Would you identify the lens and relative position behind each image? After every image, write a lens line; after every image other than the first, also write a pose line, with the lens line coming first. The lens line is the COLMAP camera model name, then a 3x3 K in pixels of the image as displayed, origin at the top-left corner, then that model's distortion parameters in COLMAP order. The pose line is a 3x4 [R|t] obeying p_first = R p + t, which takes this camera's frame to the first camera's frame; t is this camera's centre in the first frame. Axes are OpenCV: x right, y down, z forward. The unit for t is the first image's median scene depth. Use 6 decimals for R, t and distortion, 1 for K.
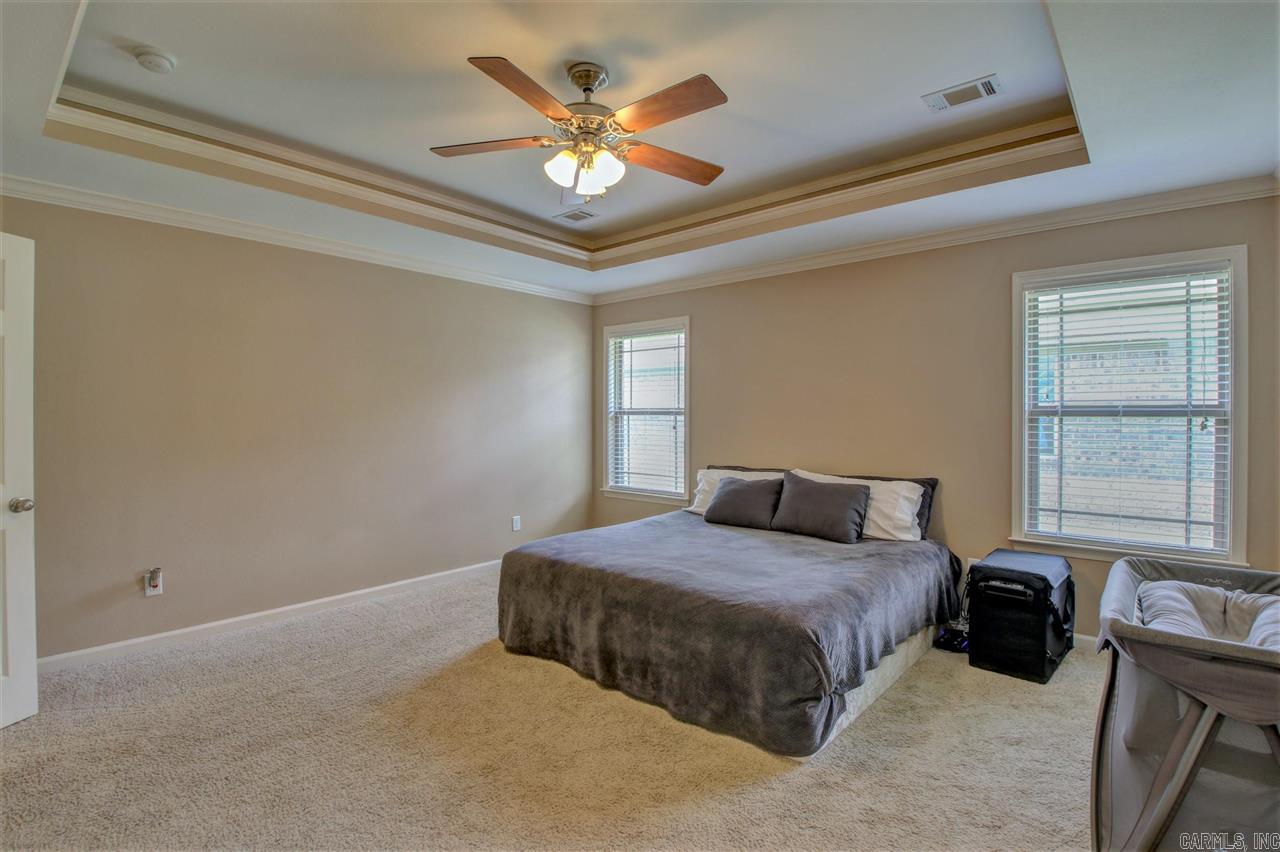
lens RADIAL K [[594.7, 0, 674.3], [0, 594.7, 421.4], [0, 0, 1]] dist [-0.017949, -0.004078]
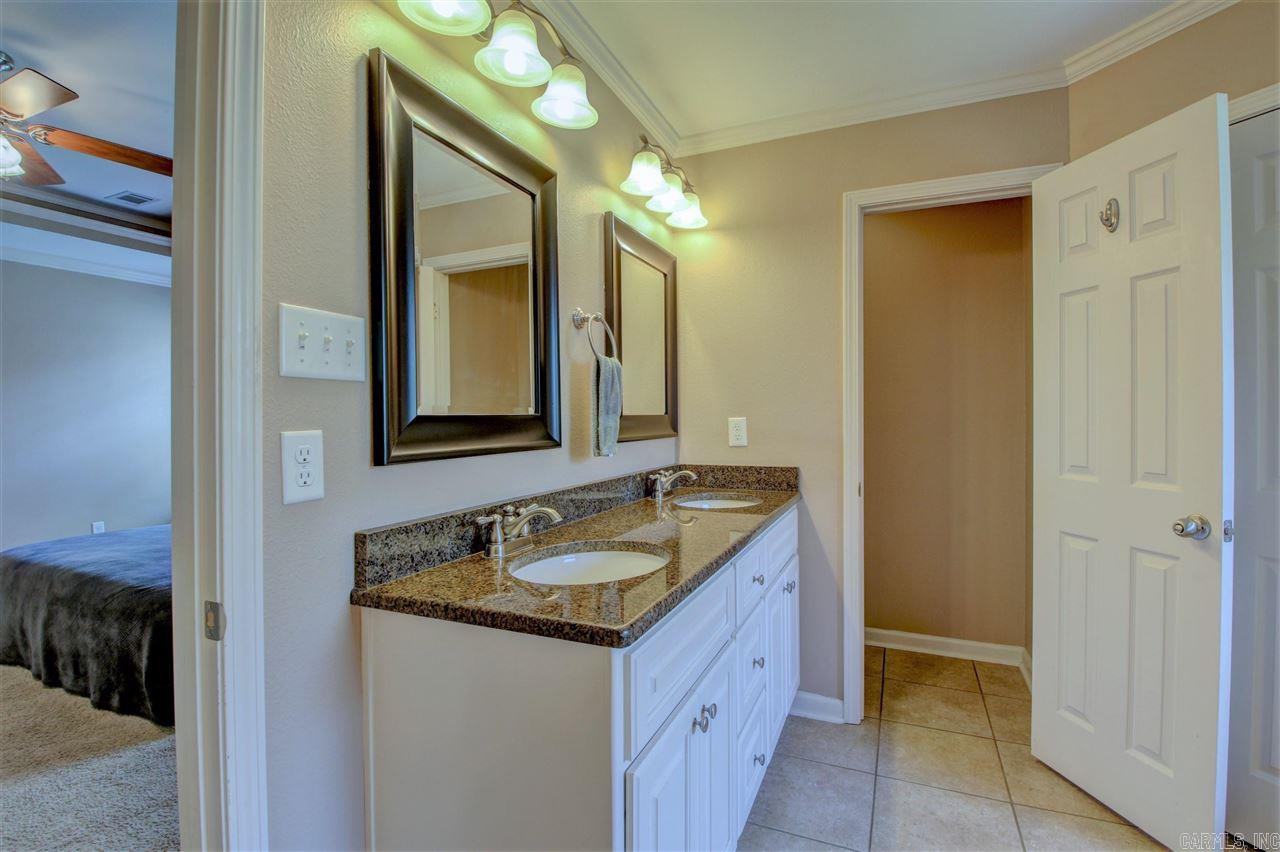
lens RADIAL K [[594.7, 0, 641.2], [0, 594.7, 424.0], [0, 0, 1]] dist [-0.017949, -0.004078]
pose [[0.963128, -0.017908, 0.268448, 0.585901], [0.015599, 0.999821, 0.010733, 0.024094], [-0.268592, -0.006149, 0.963234, -0.176230]]
